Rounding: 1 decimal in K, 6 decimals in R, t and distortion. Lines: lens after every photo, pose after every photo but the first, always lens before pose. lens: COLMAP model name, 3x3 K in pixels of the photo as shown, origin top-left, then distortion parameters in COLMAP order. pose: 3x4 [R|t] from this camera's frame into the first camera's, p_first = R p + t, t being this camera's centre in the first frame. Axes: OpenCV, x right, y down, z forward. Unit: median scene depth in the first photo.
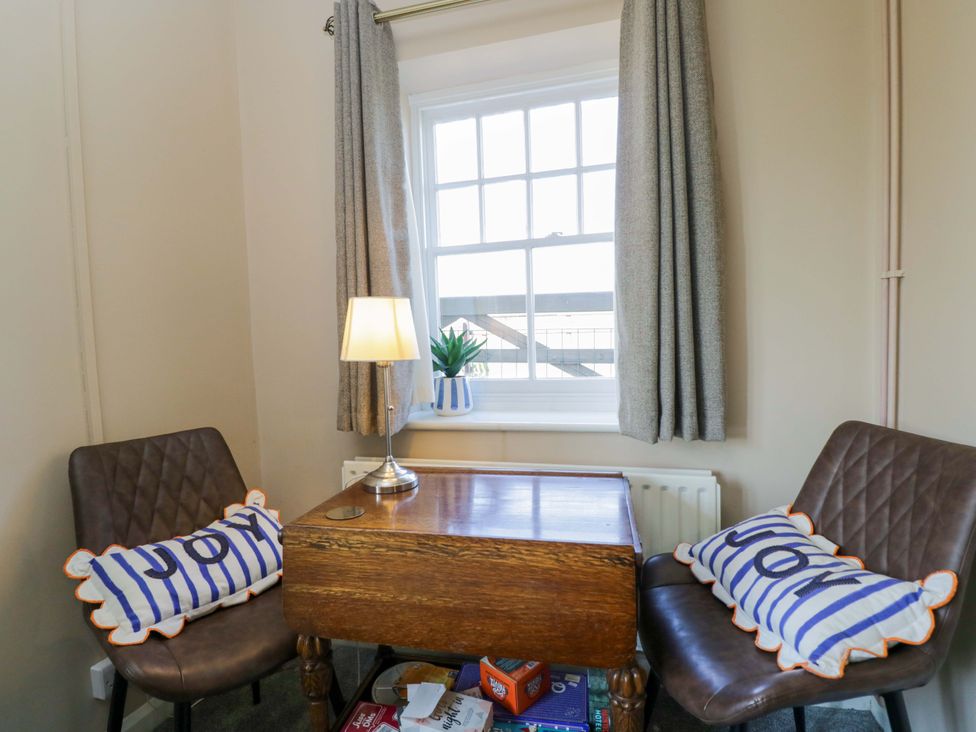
lens RADIAL K [[518.8, 0, 488.0], [0, 518.8, 366.0], [0, 0, 1]] dist [0.004147, -0.015505]
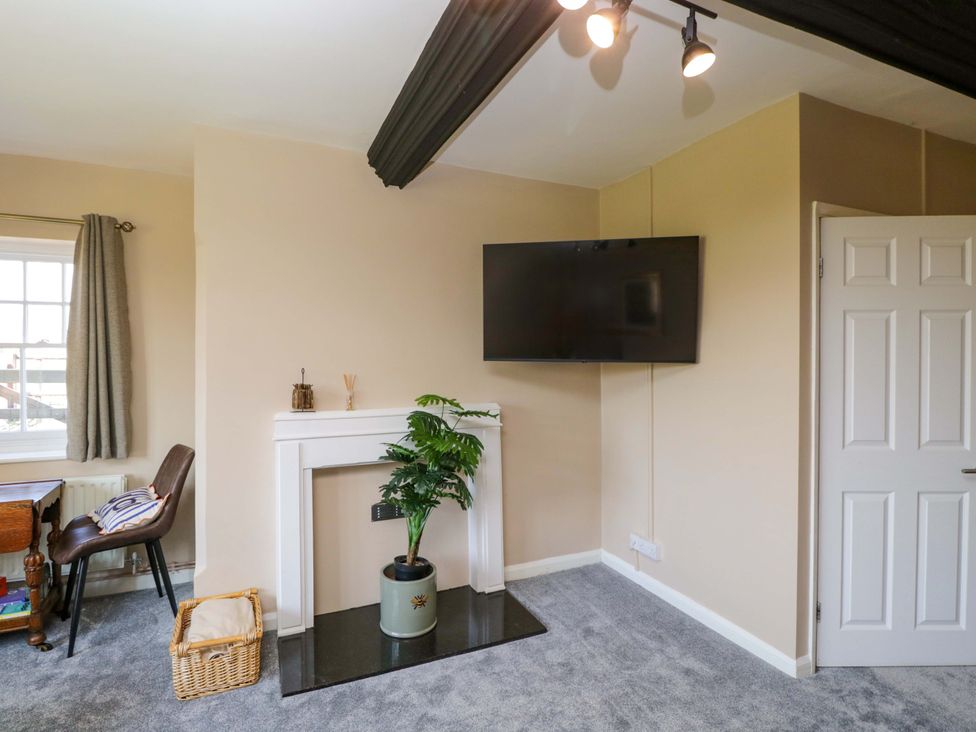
lens RADIAL K [[505.4, 0, 488.0], [0, 505.4, 366.0], [0, 0, 1]] dist [-0.023159, -0.000976]
pose [[0.759261, 0.027334, 0.650212, 0.248679], [0.018020, 0.997852, -0.062989, -0.072565], [-0.650537, 0.059542, 0.757137, -1.491673]]
